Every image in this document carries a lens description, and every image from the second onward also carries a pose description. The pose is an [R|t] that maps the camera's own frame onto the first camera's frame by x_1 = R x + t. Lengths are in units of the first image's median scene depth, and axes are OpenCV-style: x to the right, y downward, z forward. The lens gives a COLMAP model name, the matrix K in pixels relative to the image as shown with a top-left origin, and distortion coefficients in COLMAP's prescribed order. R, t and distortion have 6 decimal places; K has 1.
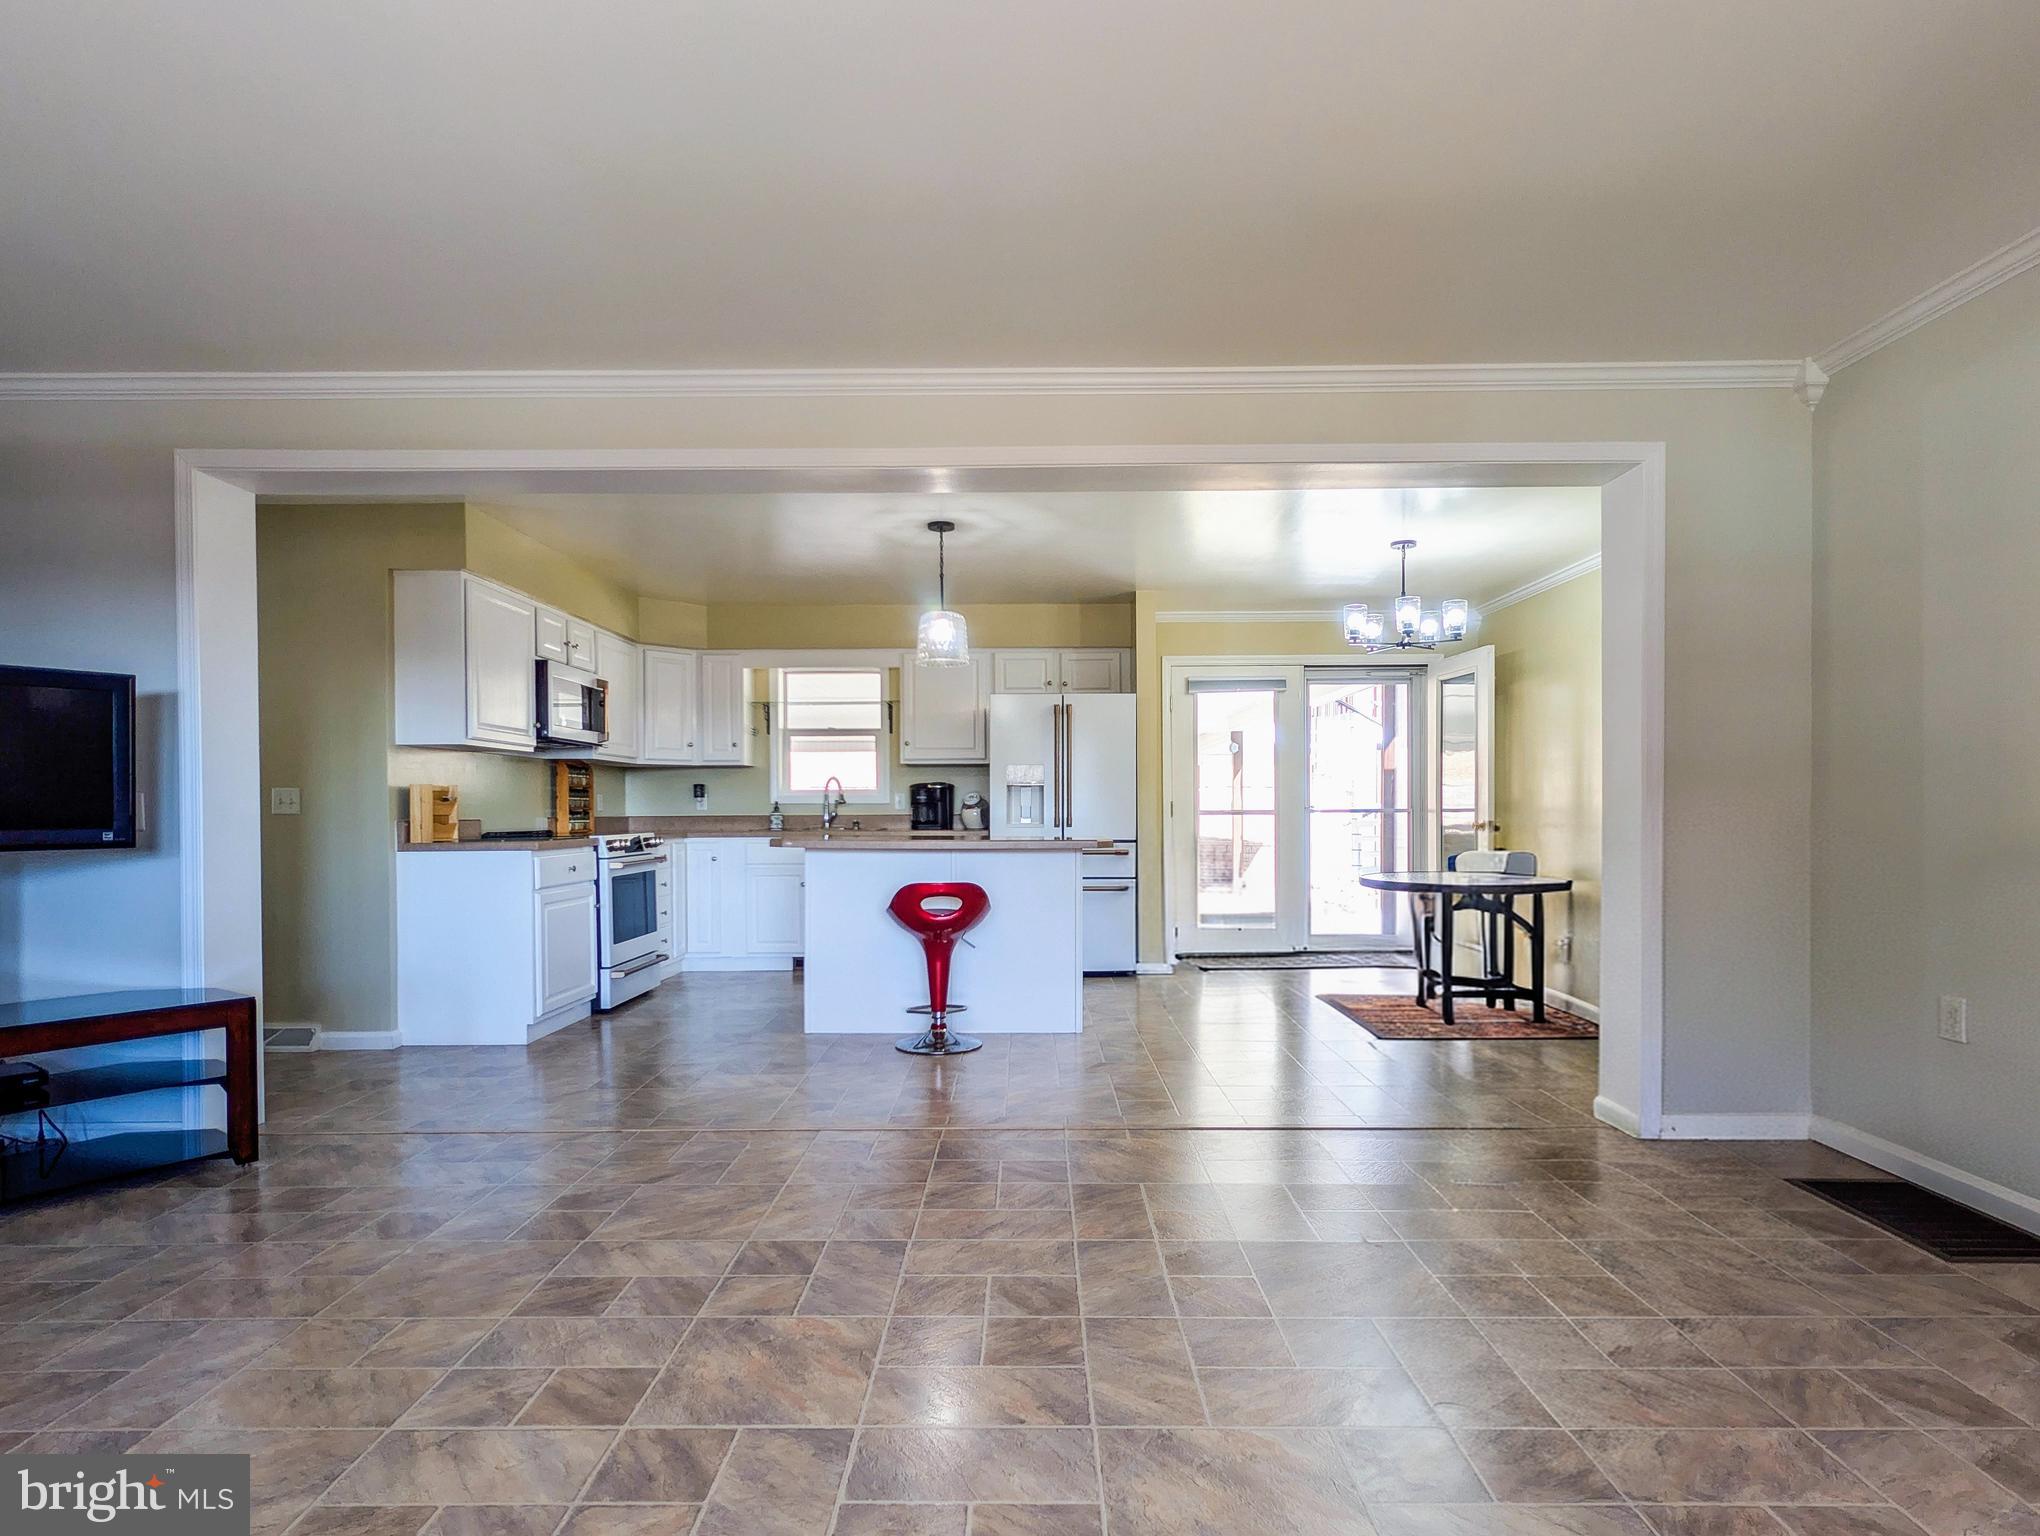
lens RADIAL K [[1111.7, 0, 1020.4], [0, 1111.7, 807.3], [0, 0, 1]] dist [0.045198, 0.001132]
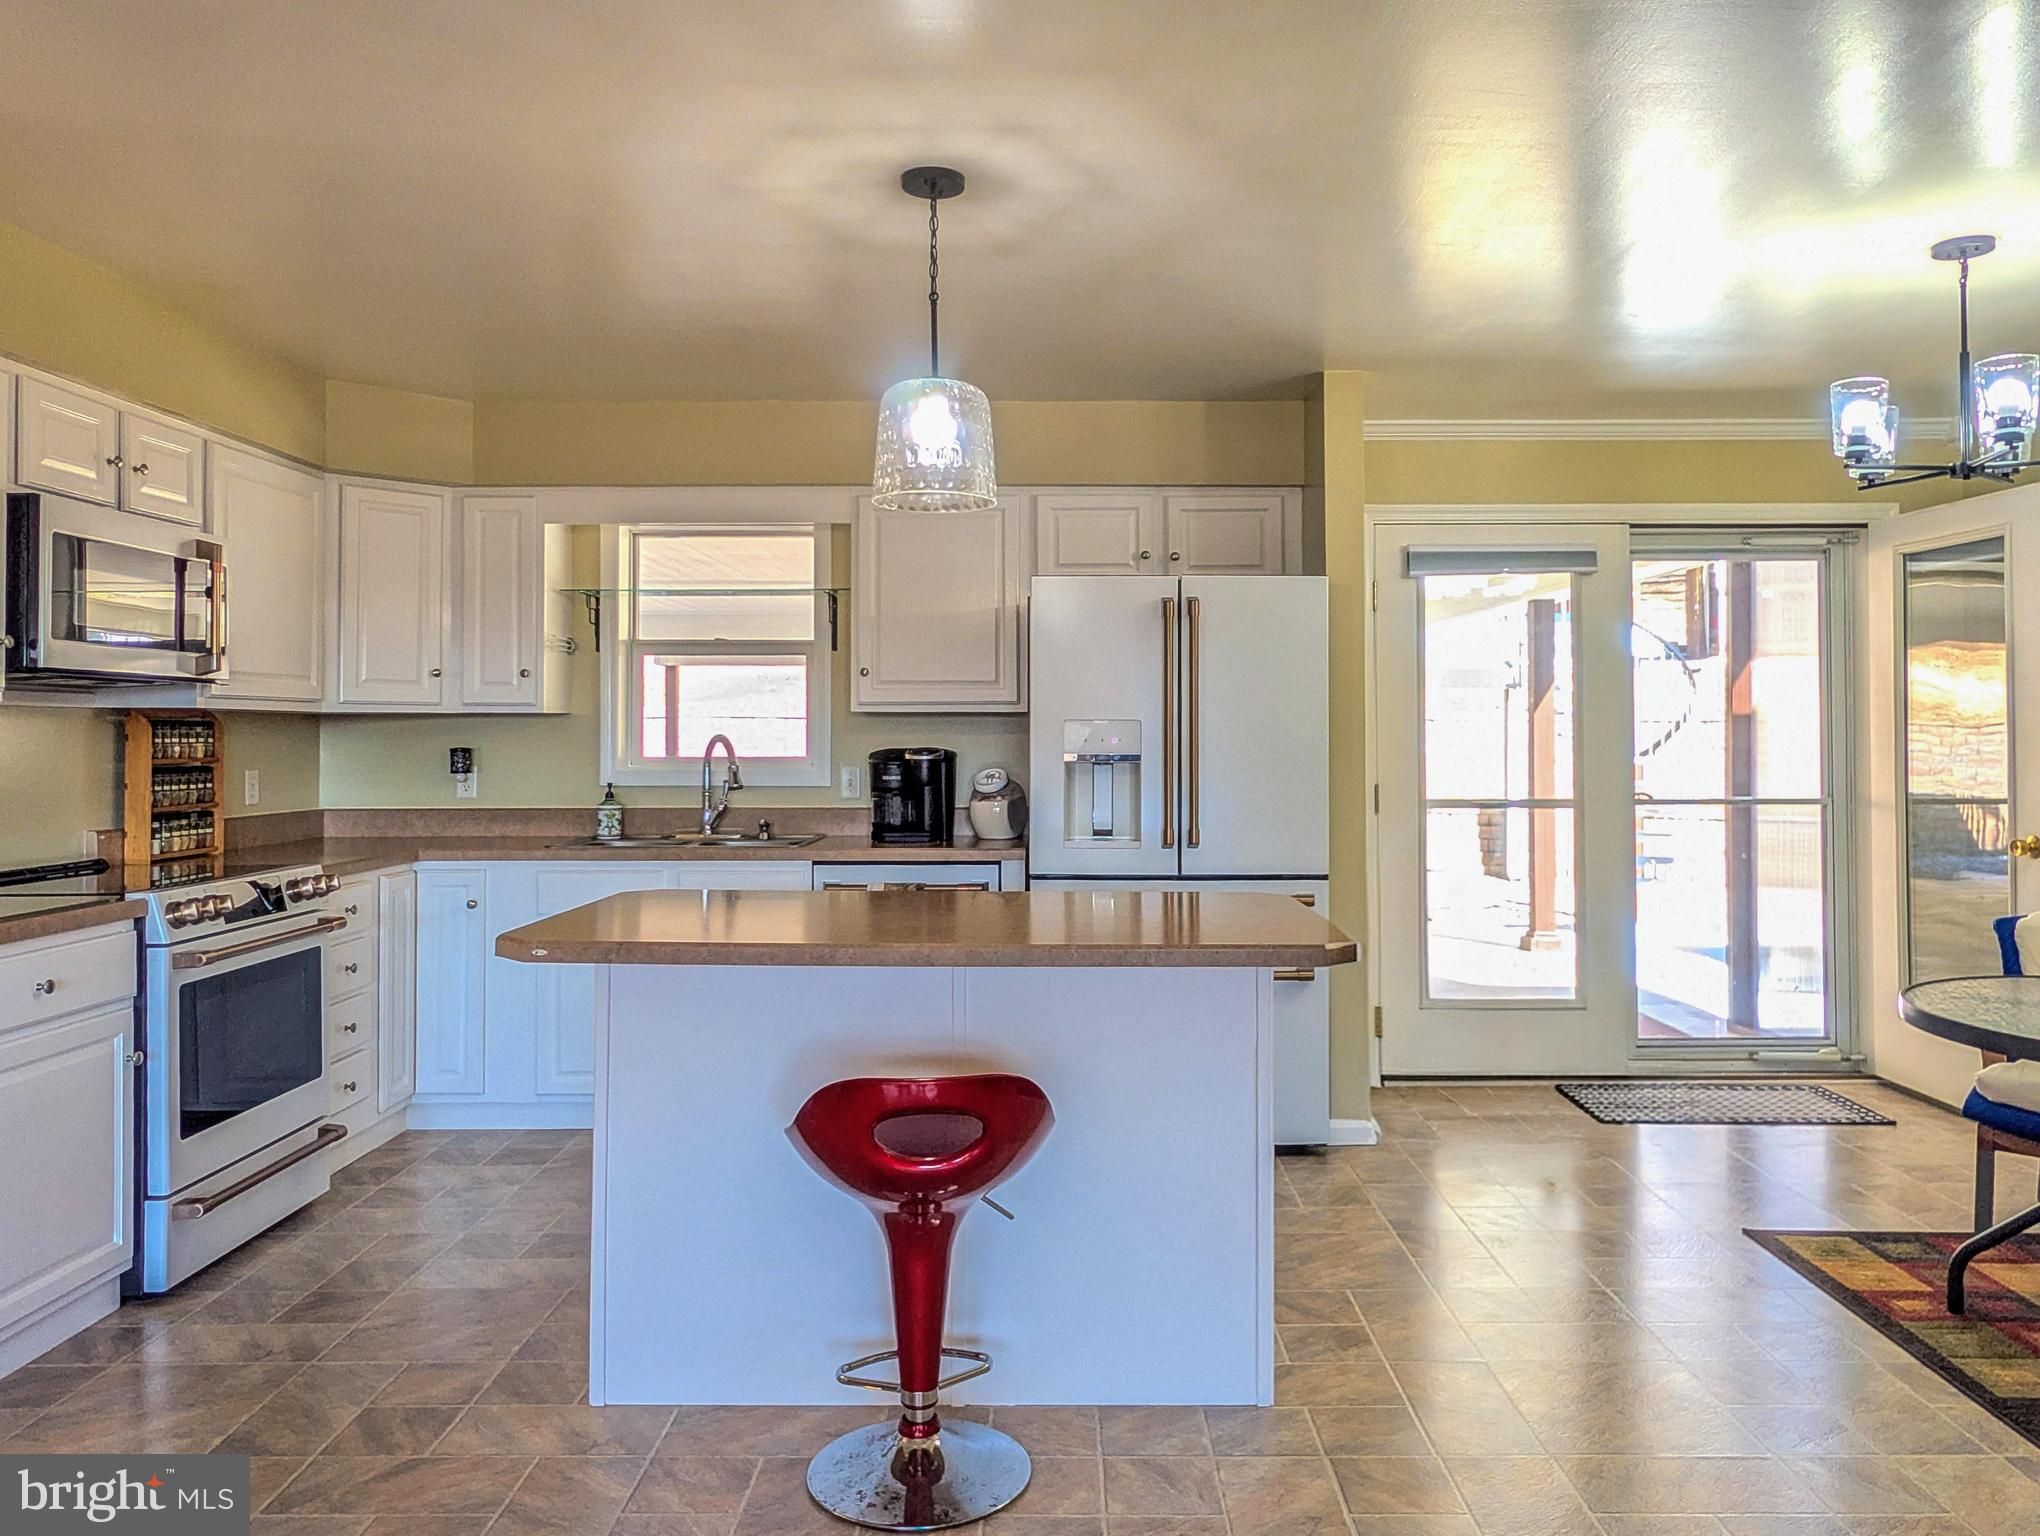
lens RADIAL K [[1492.7, 0, 1066.7], [0, 1492.7, 685.5], [0, 0, 1]] dist [0.021746, 0.001309]
pose [[0.999807, 0.003304, 0.019354, -0.023855], [-0.002723, 0.999547, -0.029964, -0.032777], [-0.019444, 0.029906, 0.999364, 0.335443]]
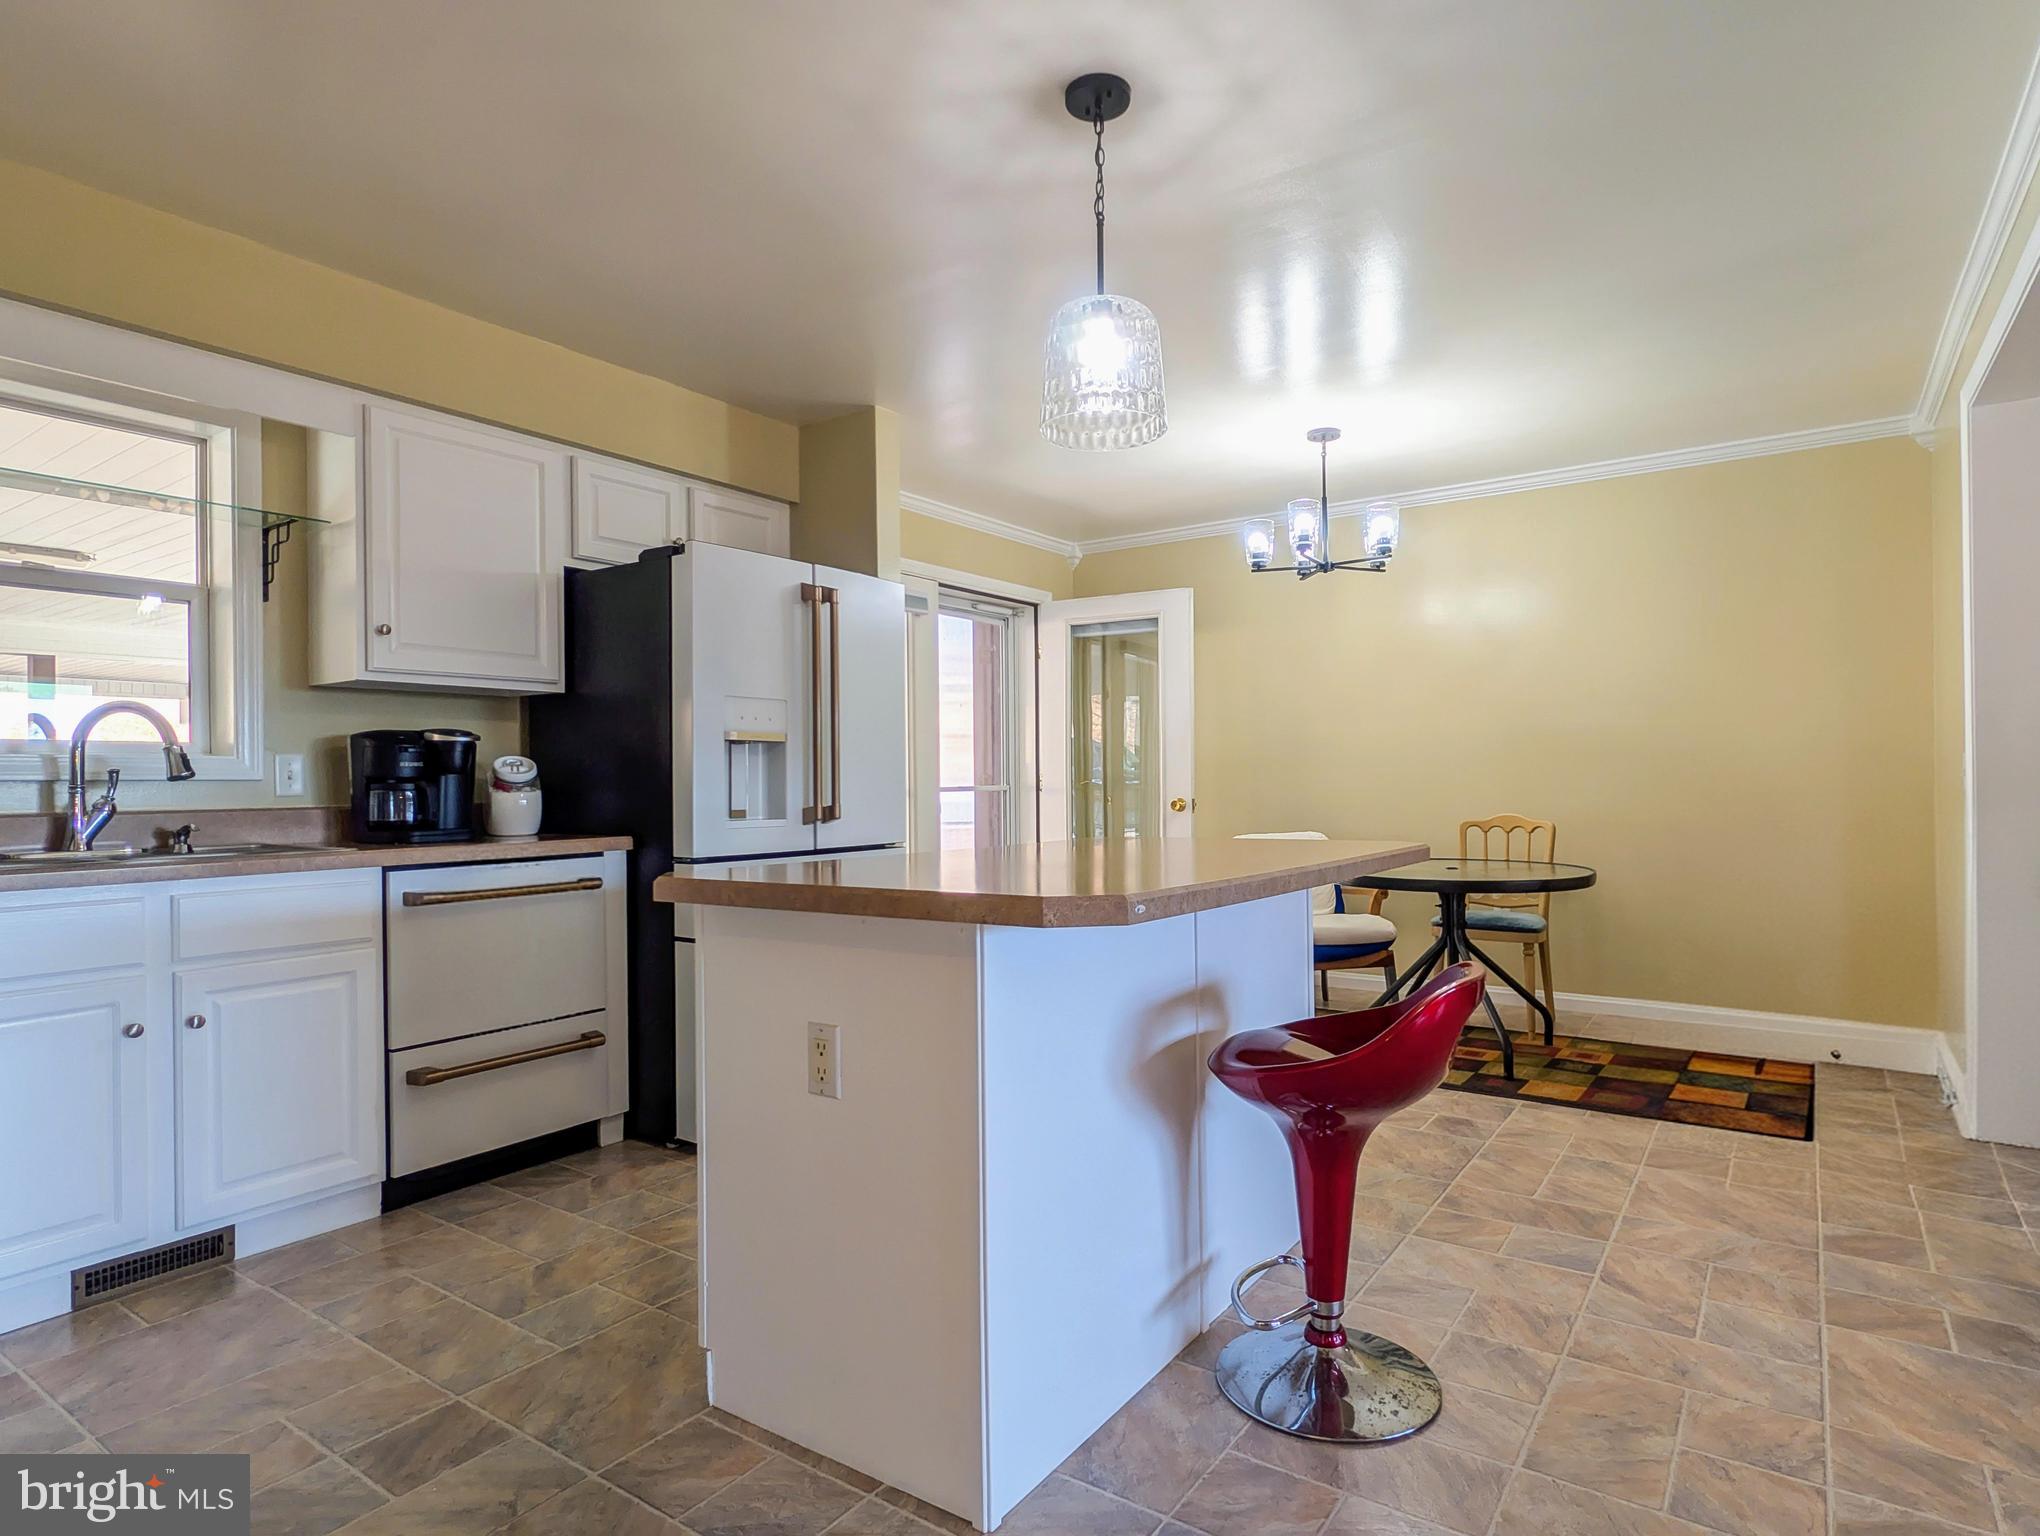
lens RADIAL K [[1111.7, 0, 1023.7], [0, 1111.7, 775.8], [0, 0, 1]] dist [0.045198, 0.001132]
pose [[0.549937, -0.001138, 0.835205, -0.332576], [0.006335, 0.999976, -0.002808, -0.002184], [-0.835182, 0.006836, 0.549931, 0.618638]]
